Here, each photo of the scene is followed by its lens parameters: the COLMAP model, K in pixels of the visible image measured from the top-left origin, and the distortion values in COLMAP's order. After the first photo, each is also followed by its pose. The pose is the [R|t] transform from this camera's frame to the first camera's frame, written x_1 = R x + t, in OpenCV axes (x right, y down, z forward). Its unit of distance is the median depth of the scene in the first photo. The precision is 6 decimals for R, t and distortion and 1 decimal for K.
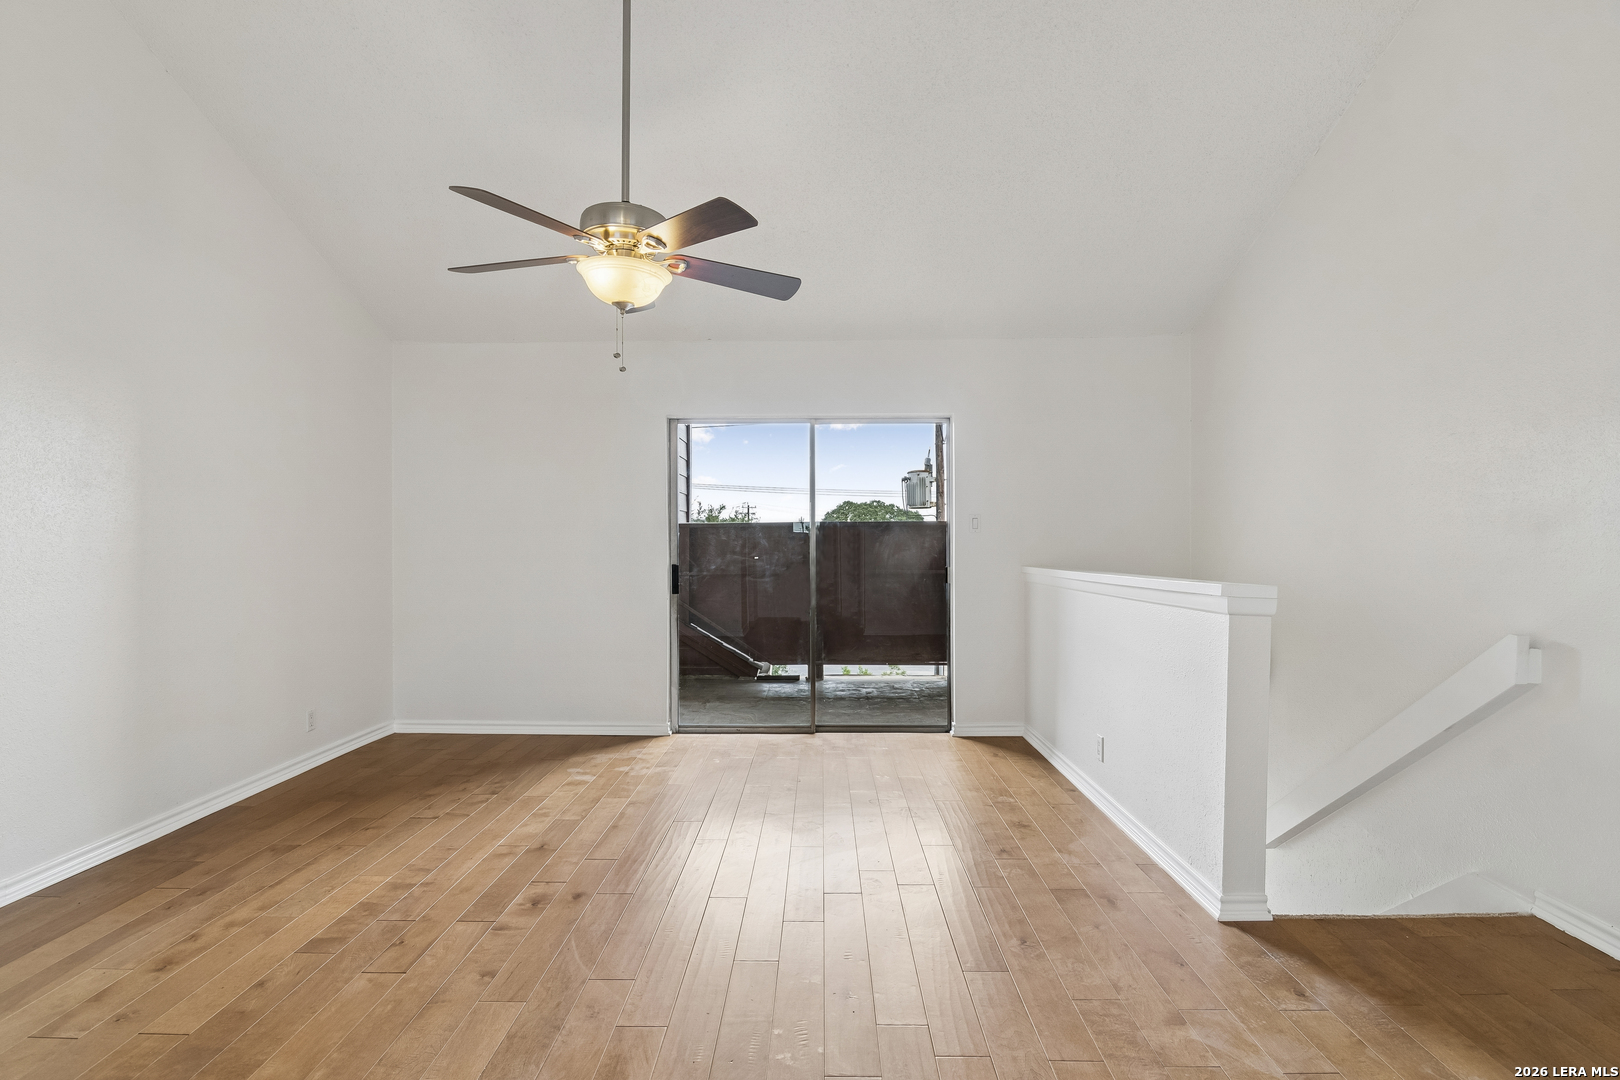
lens RADIAL K [[779.9, 0, 809.0], [0, 779.9, 536.8], [0, 0, 1]] dist [-0.002175, -0.007234]
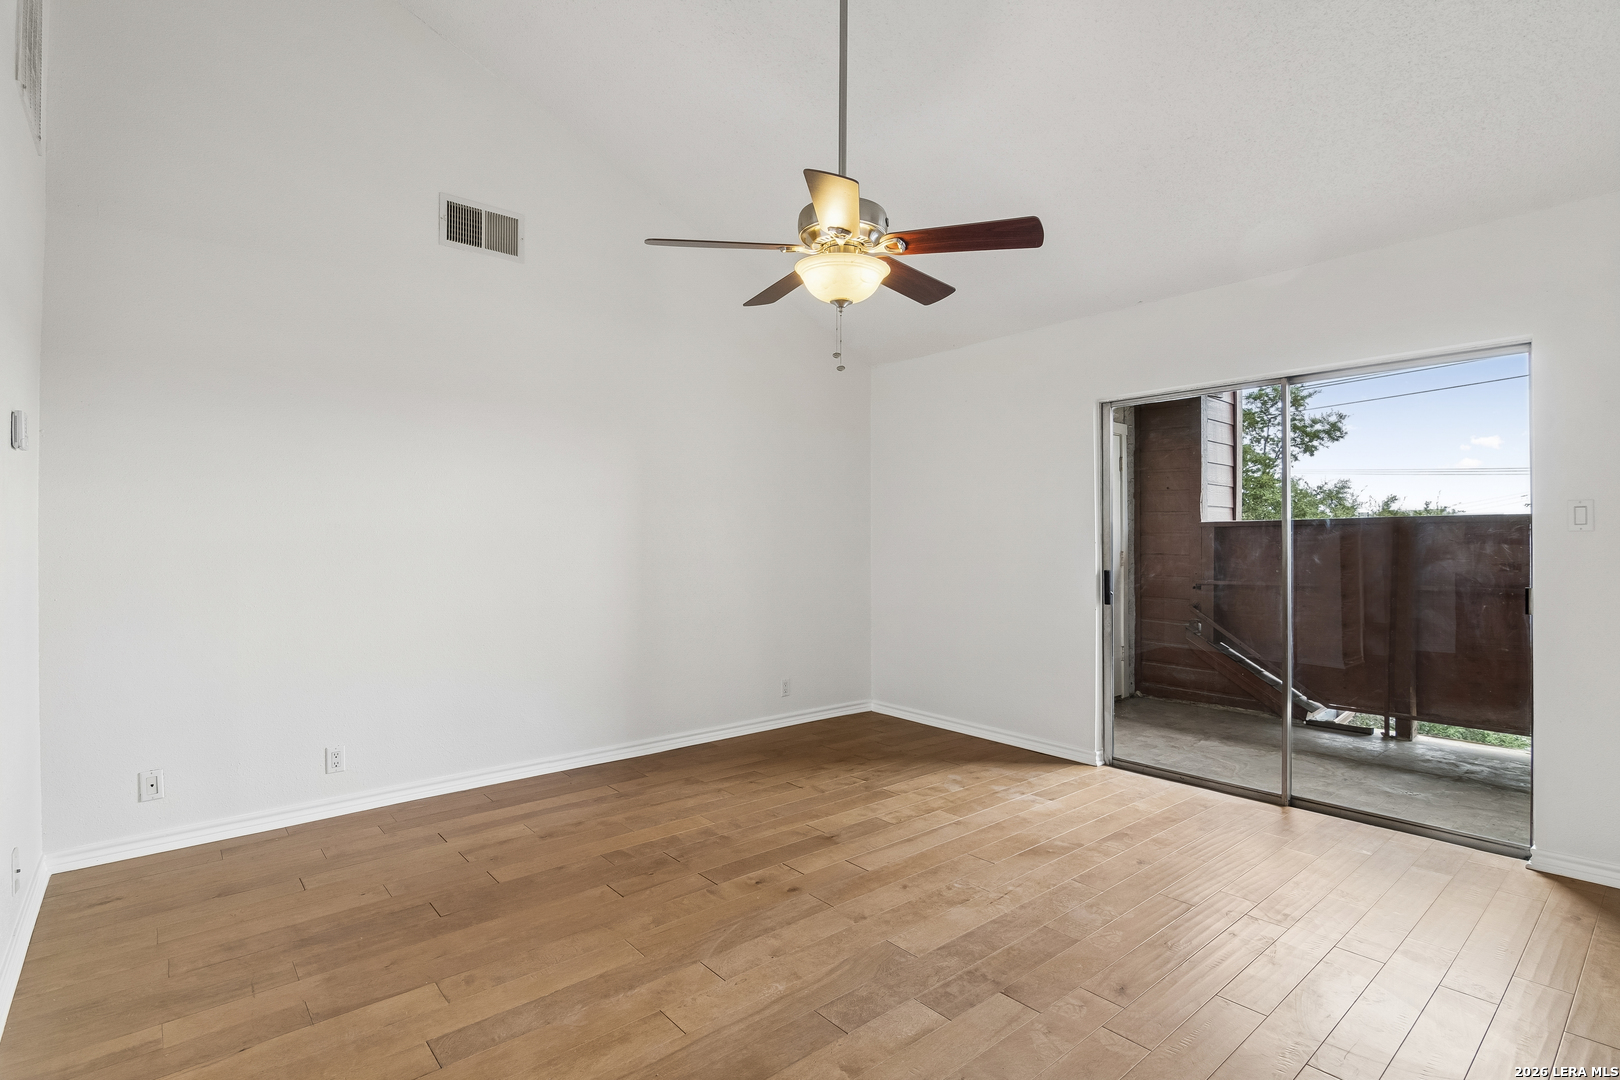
lens RADIAL K [[779.9, 0, 809.0], [0, 779.9, 536.8], [0, 0, 1]] dist [-0.002175, -0.007234]
pose [[0.661528, -0.000652, -0.749920, 0.347382], [0.000579, 1.000000, -0.000359, -0.002221], [0.749920, -0.000197, 0.661529, 0.240375]]
